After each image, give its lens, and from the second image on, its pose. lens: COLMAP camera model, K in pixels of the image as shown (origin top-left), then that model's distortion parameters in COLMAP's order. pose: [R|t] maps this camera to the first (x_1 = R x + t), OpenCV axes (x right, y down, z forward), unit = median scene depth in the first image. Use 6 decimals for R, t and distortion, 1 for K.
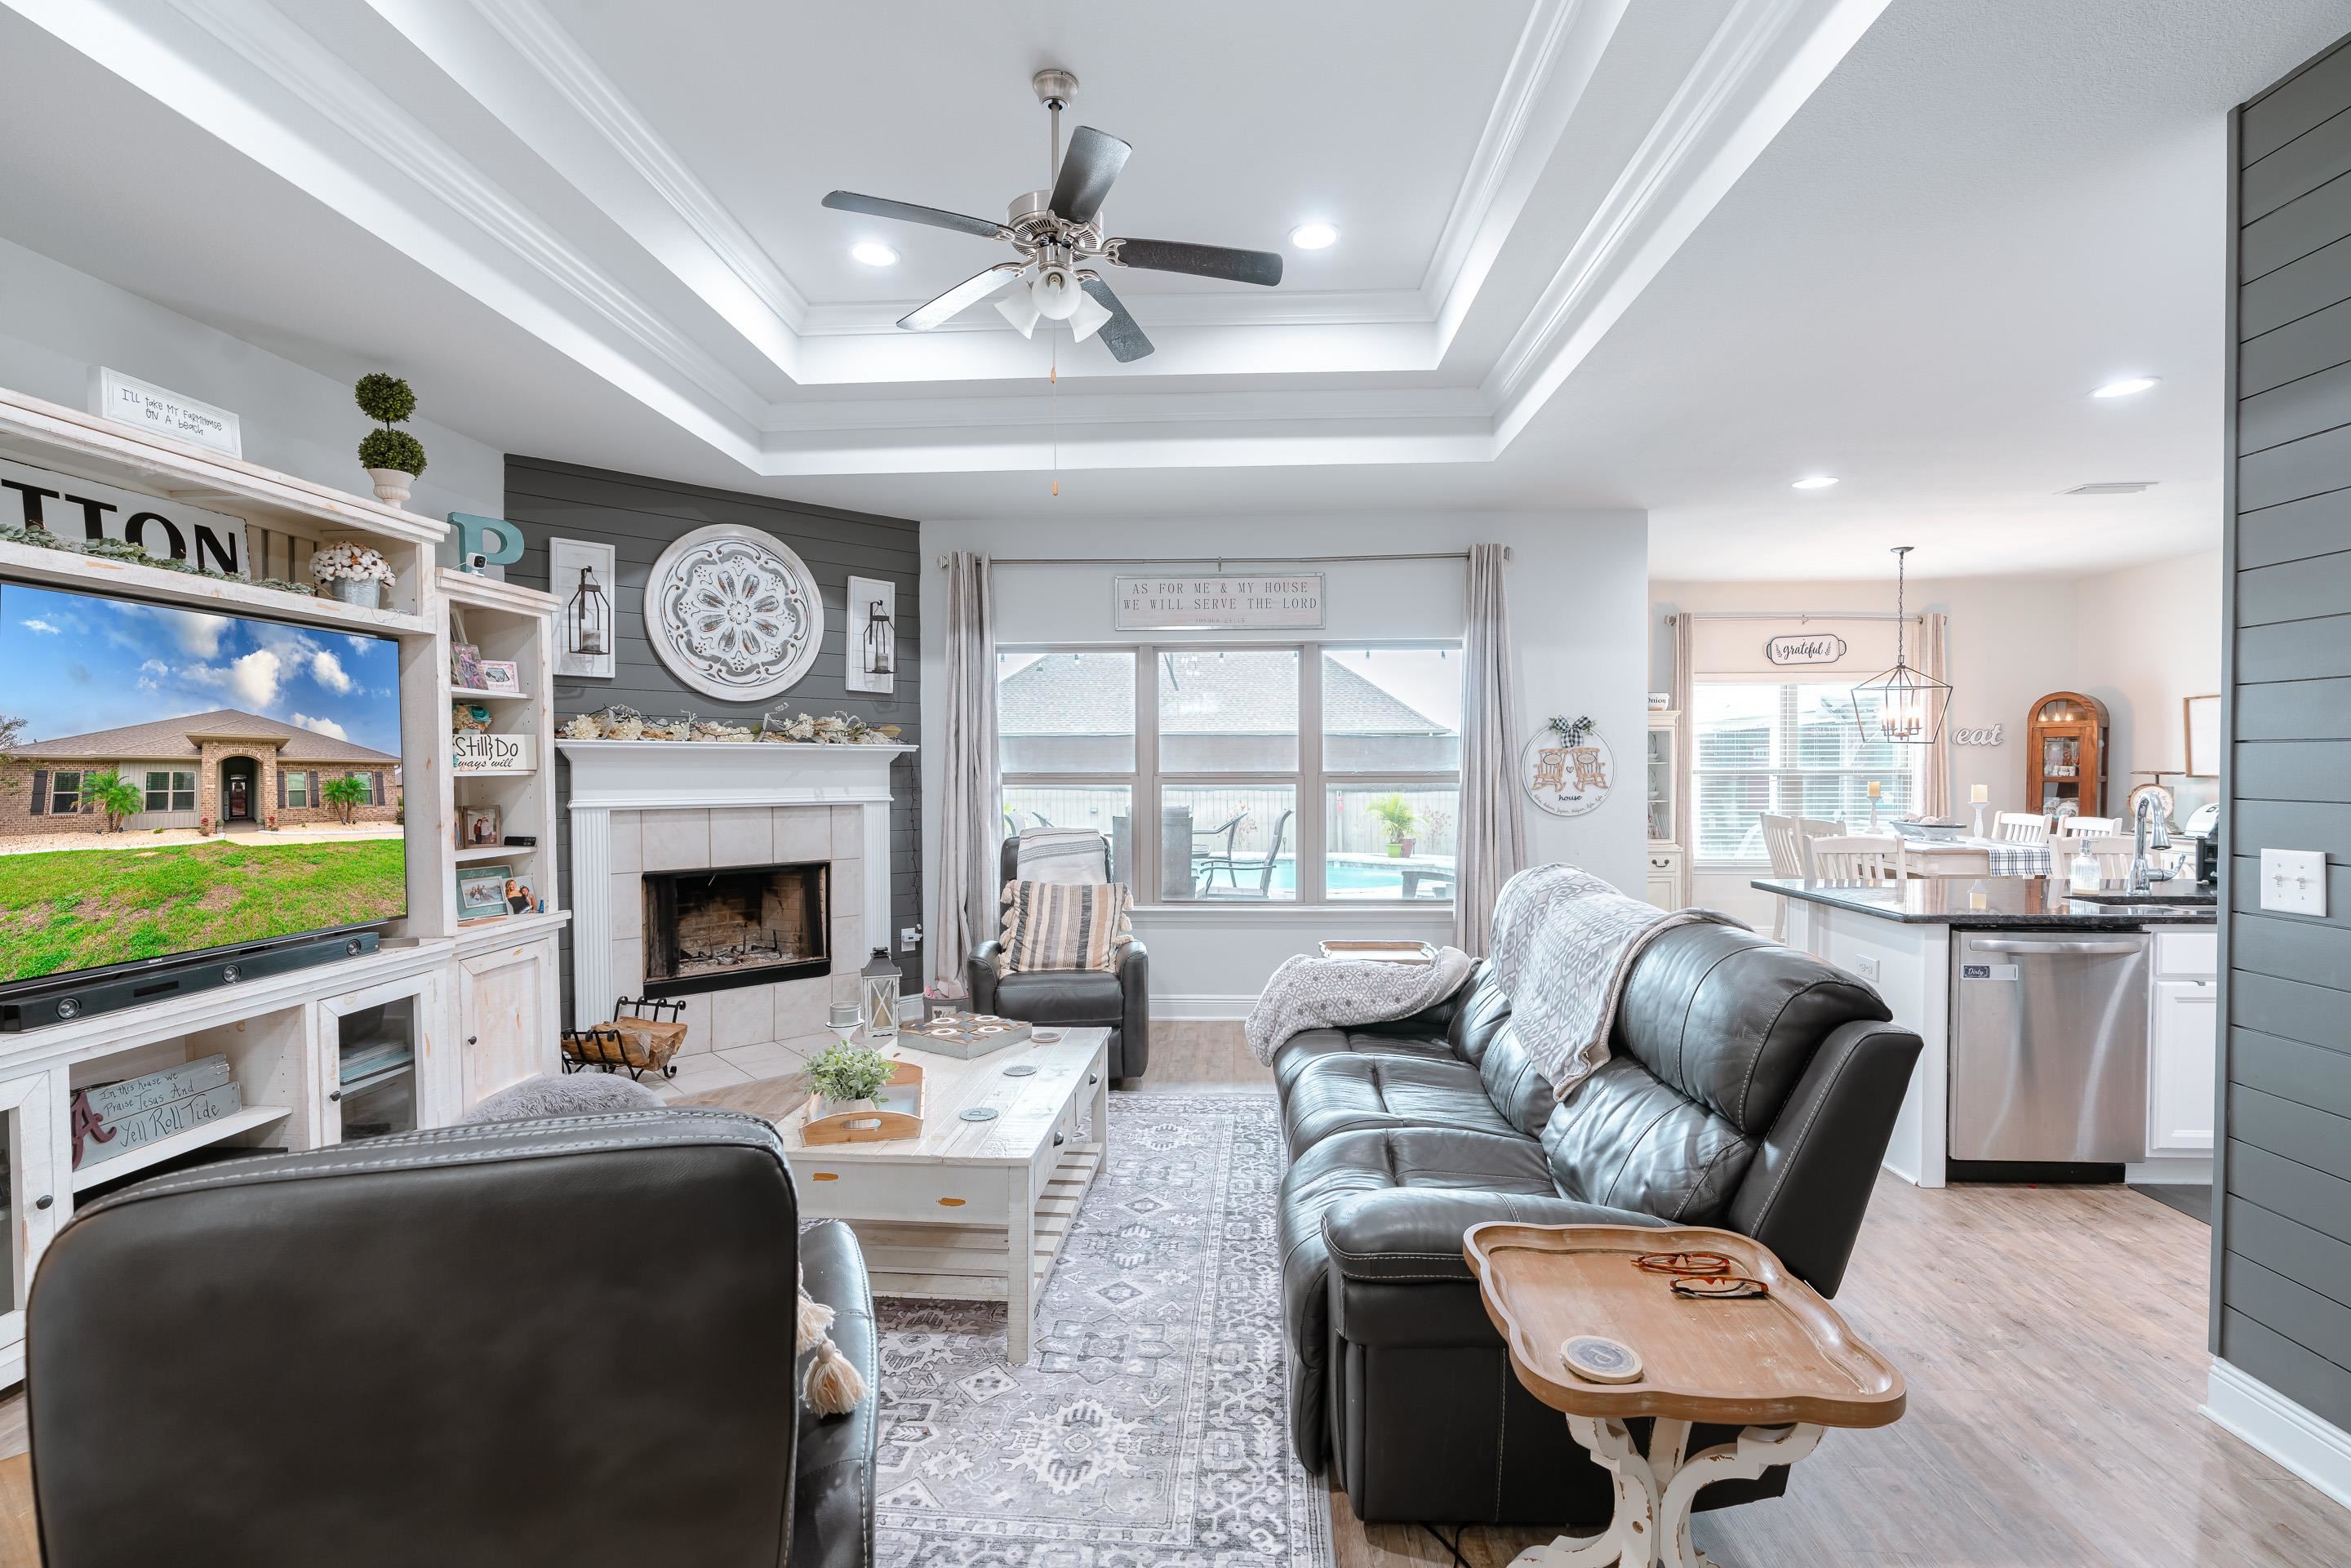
lens RADIAL K [[1046.2, 0, 1178.4], [0, 1046.2, 785.5], [0, 0, 1]] dist [-0.015810, 0.006844]
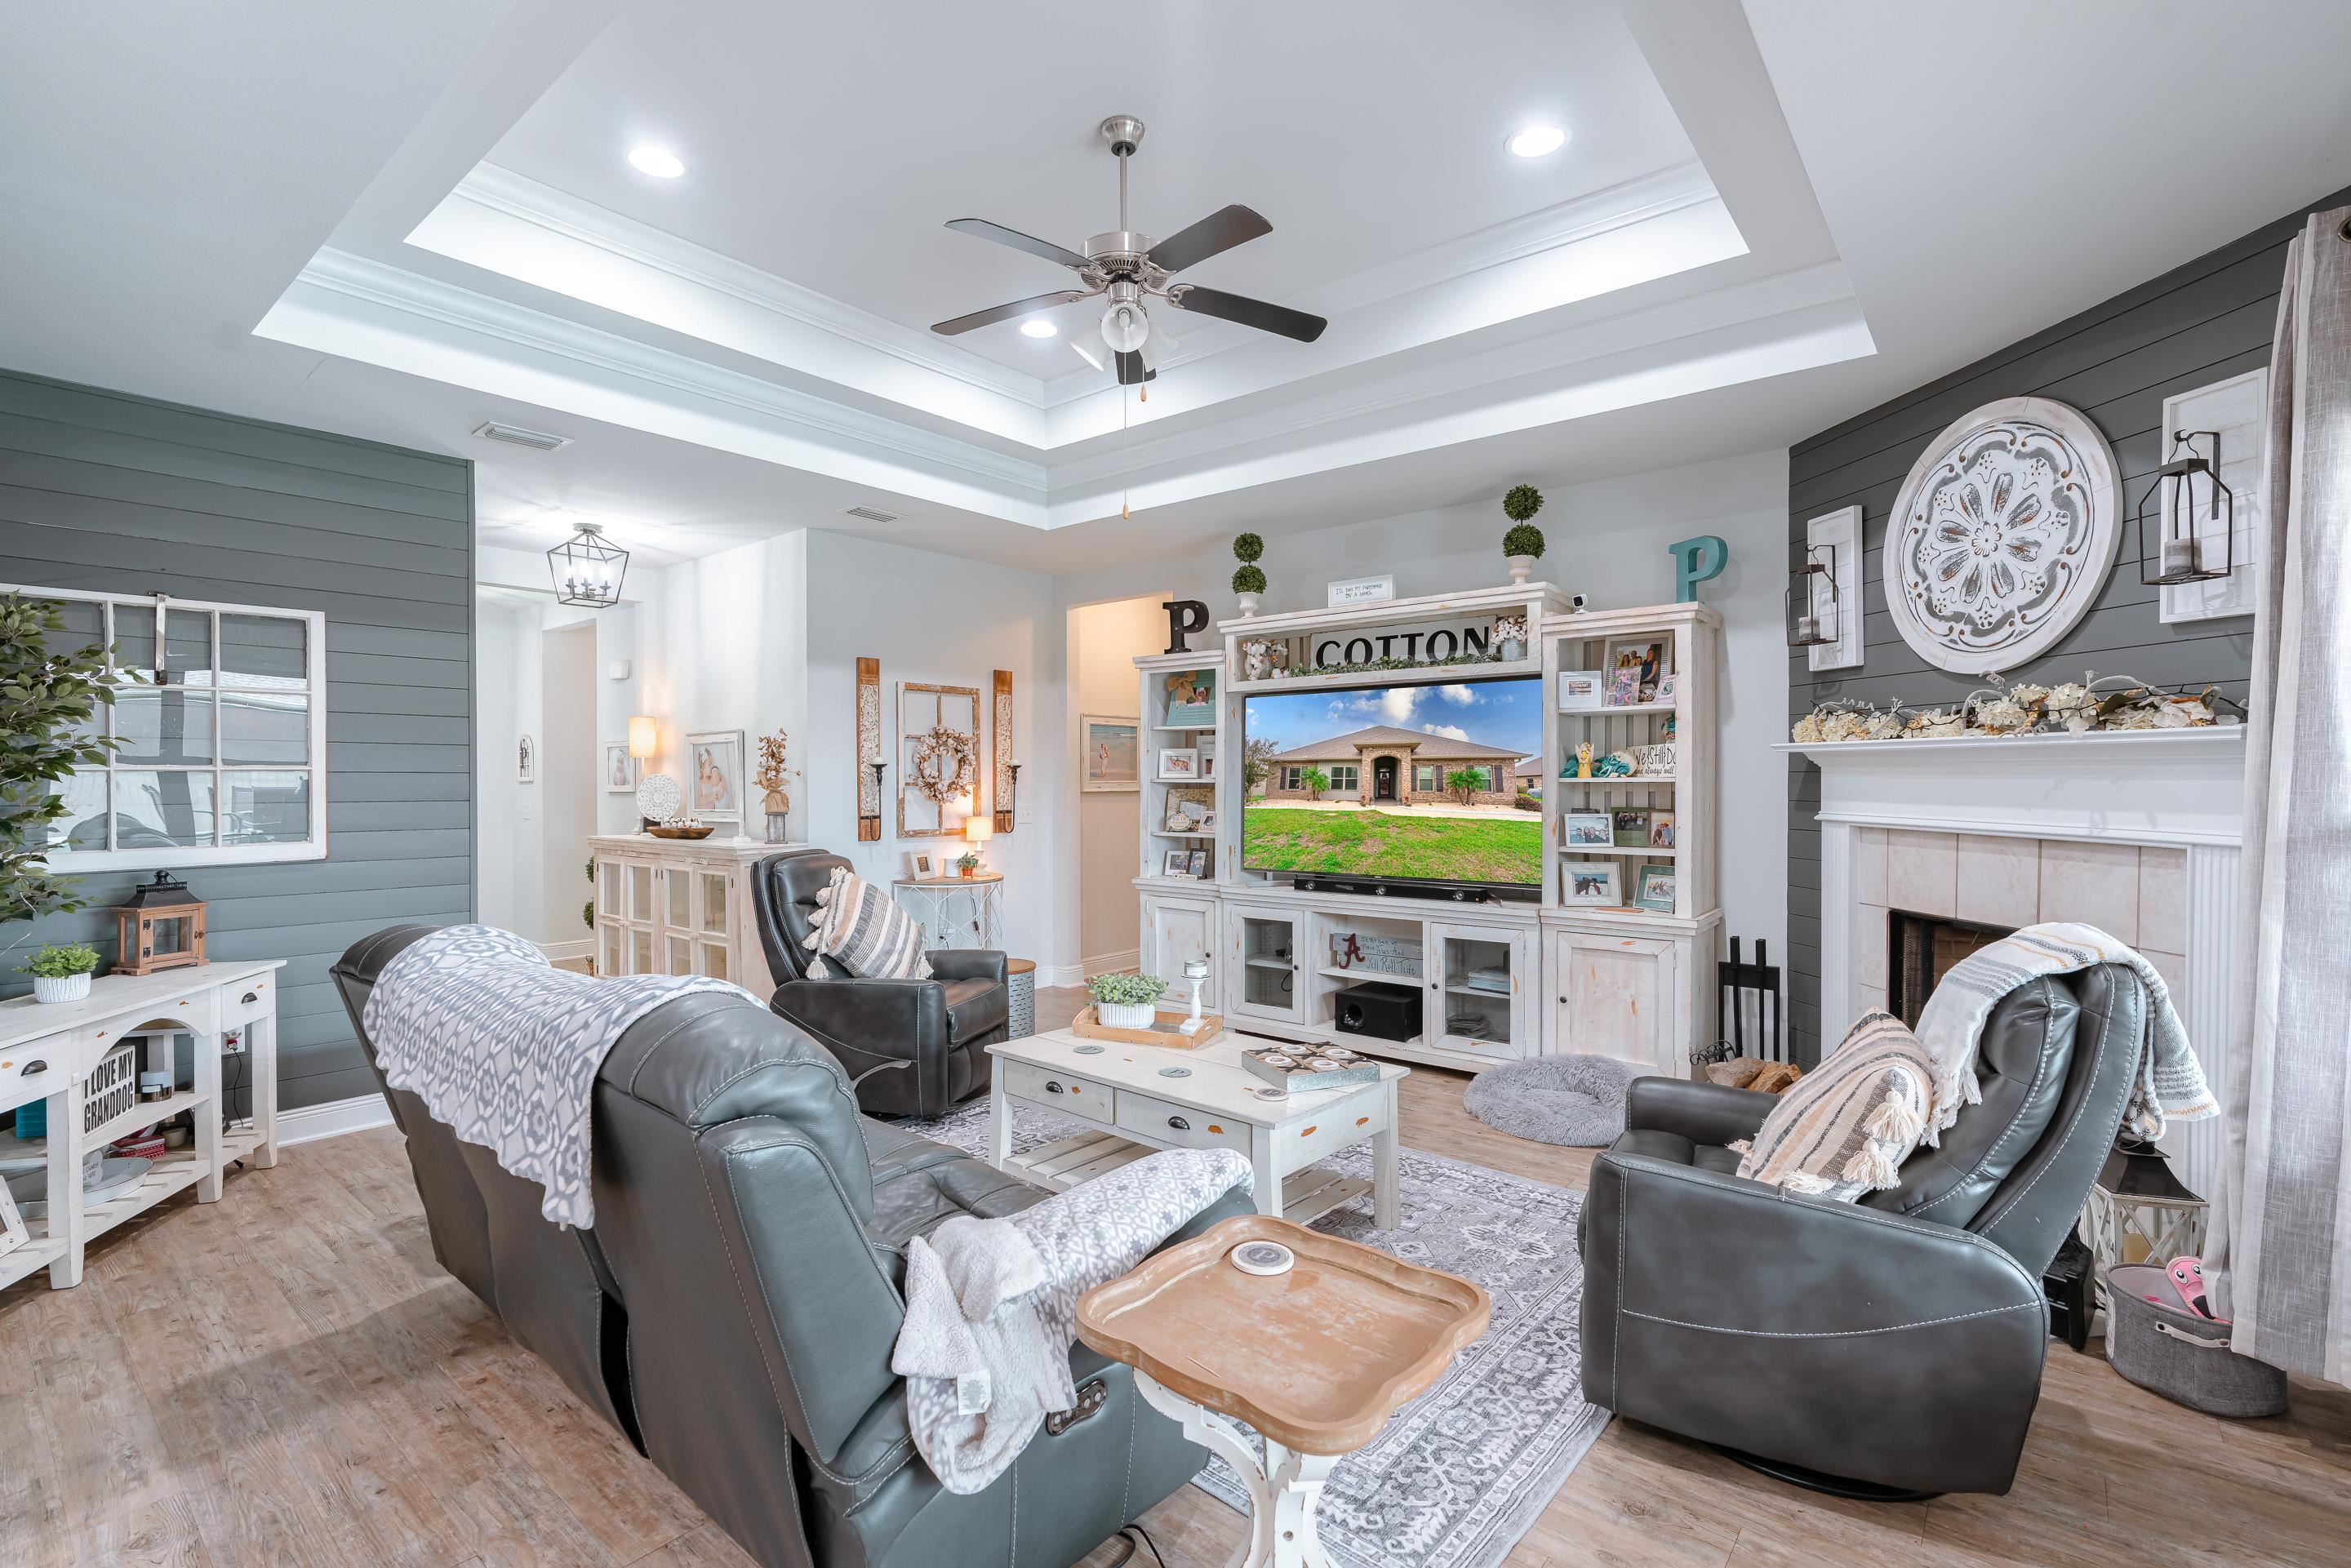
lens RADIAL K [[1052.1, 0, 1178.1], [0, 1052.1, 790.1], [0, 0, 1]] dist [-0.014890, 0.006524]
pose [[-0.595731, 0.016093, -0.803023, 0.439276], [-0.009134, 0.999599, 0.026809, -0.021796], [0.803132, 0.023306, -0.595345, 1.049936]]
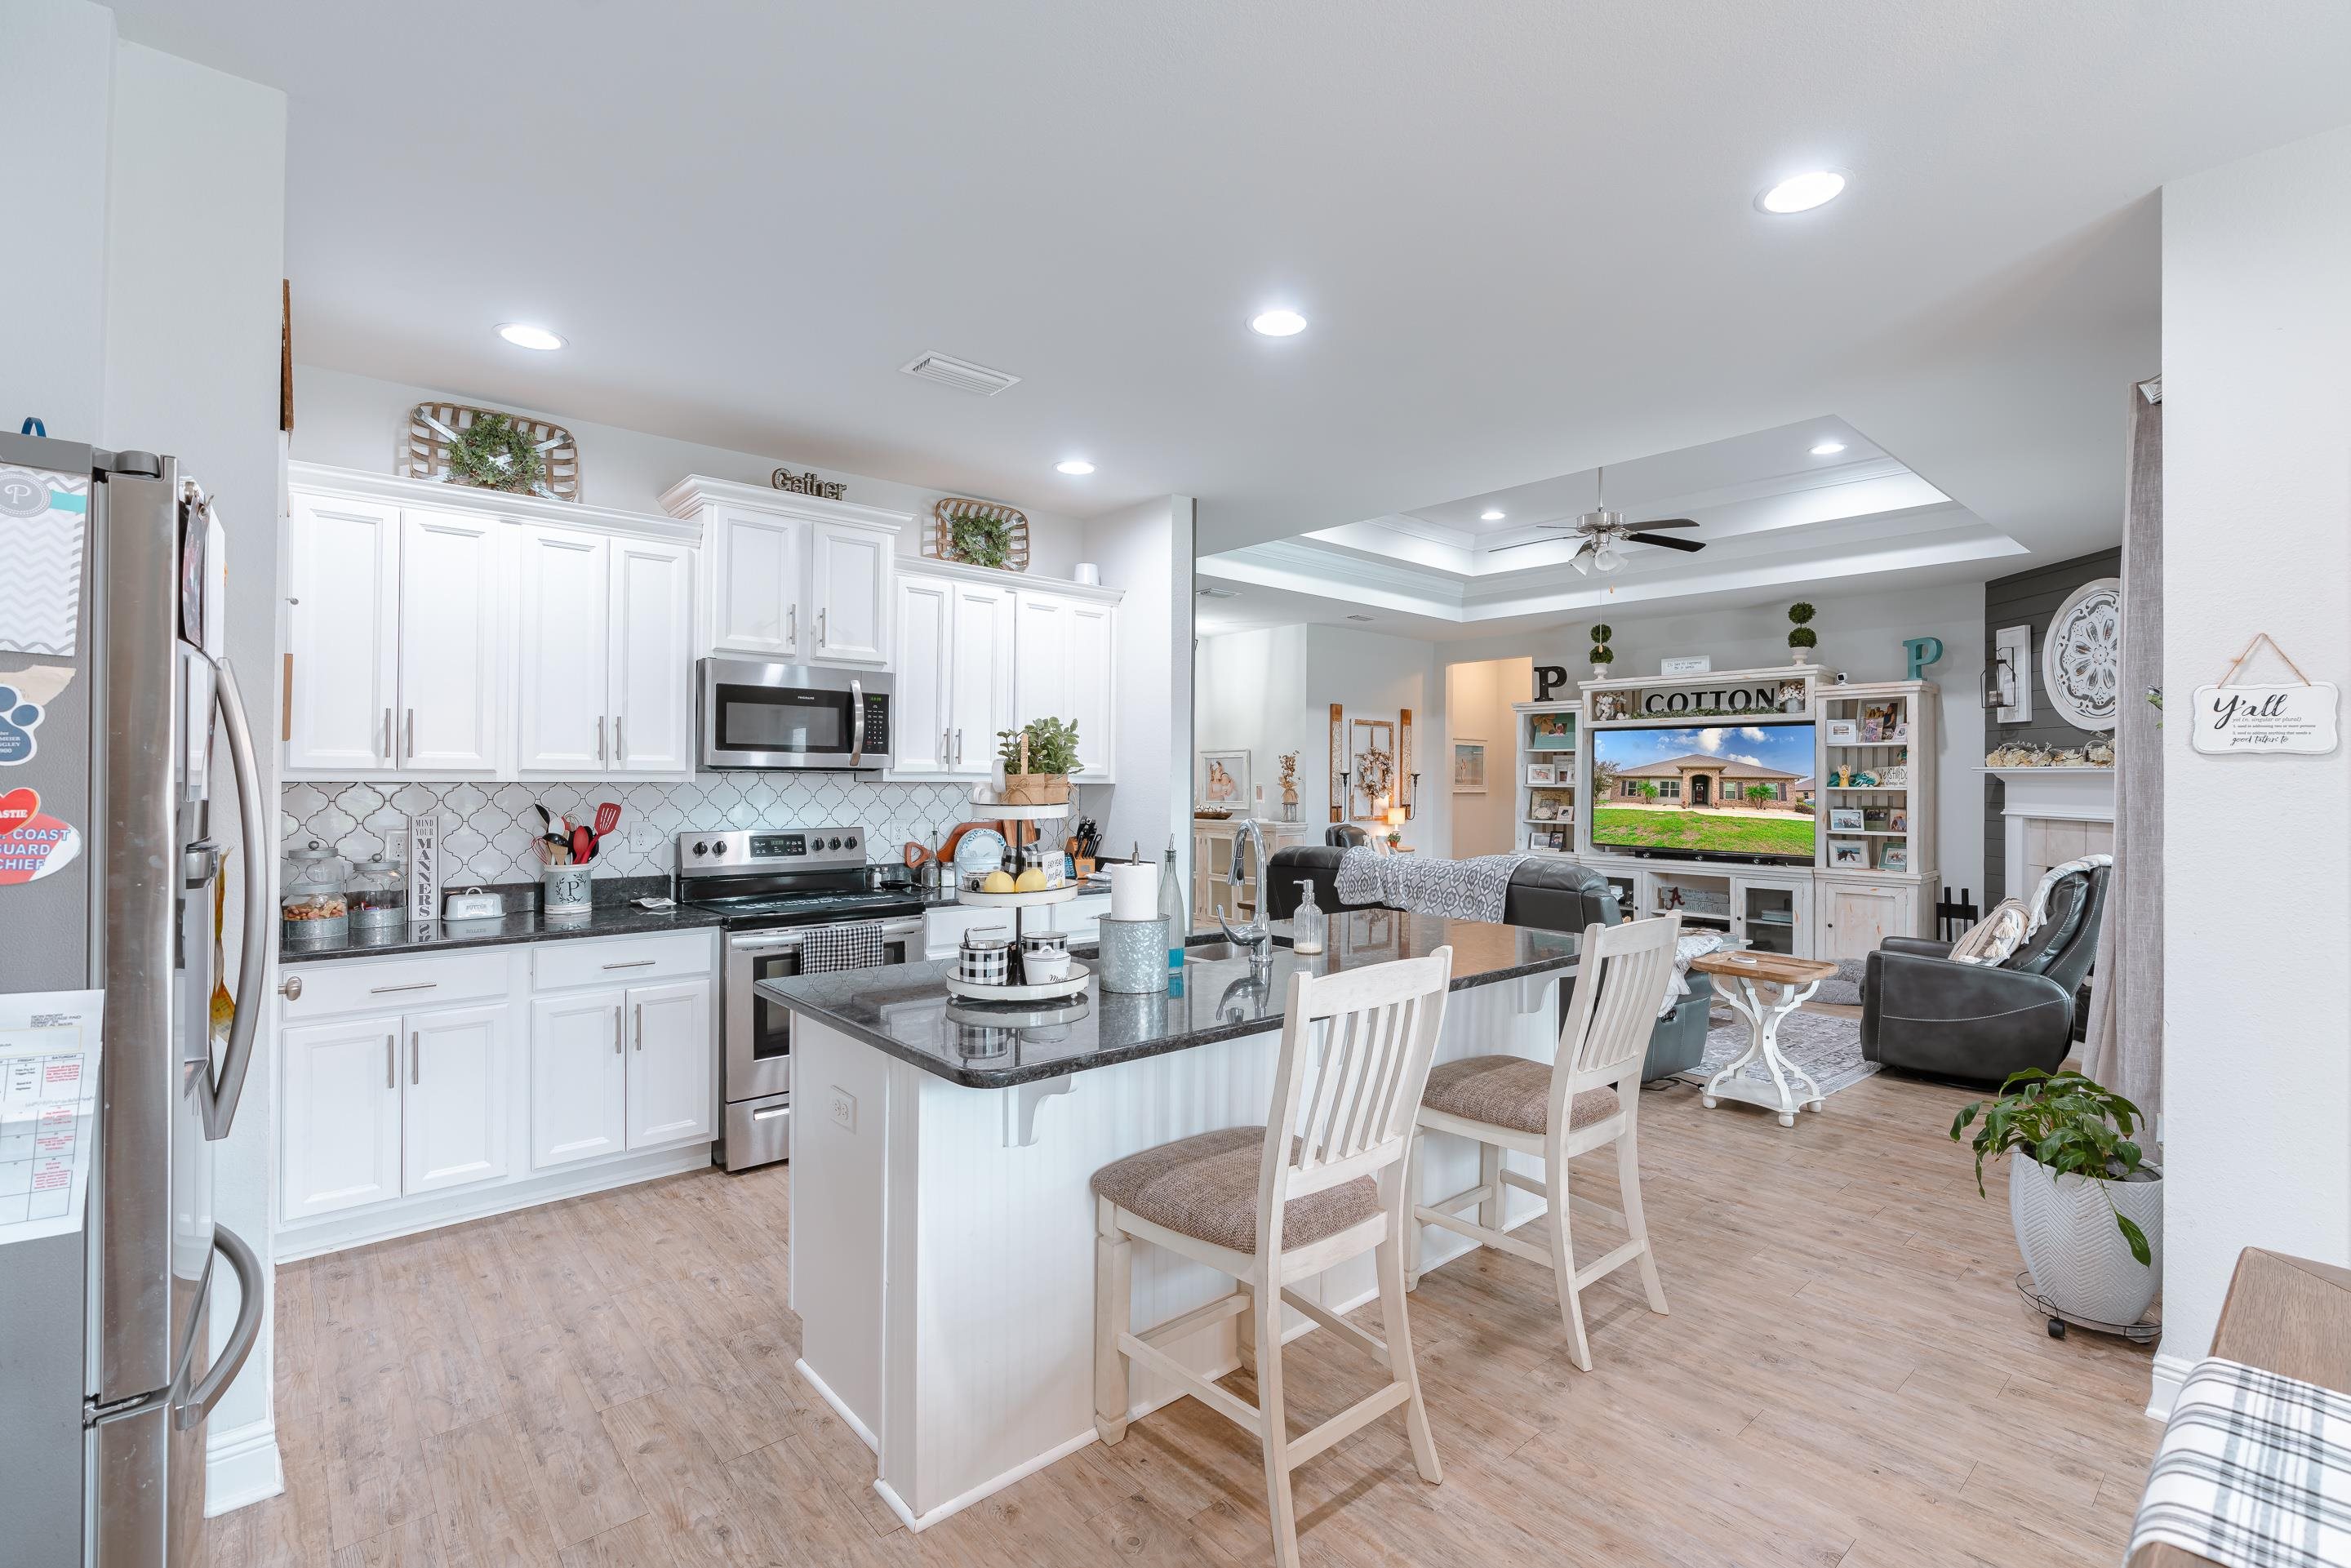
lens RADIAL K [[1039.6, 0, 1197.1], [0, 1039.6, 774.2], [0, 0, 1]] dist [-0.001904, 0.000175]
pose [[-0.713522, -0.005510, -0.700612, 1.176269], [-0.017671, 0.999792, 0.010134, -0.027952], [0.700410, 0.019612, -0.713471, 1.195059]]
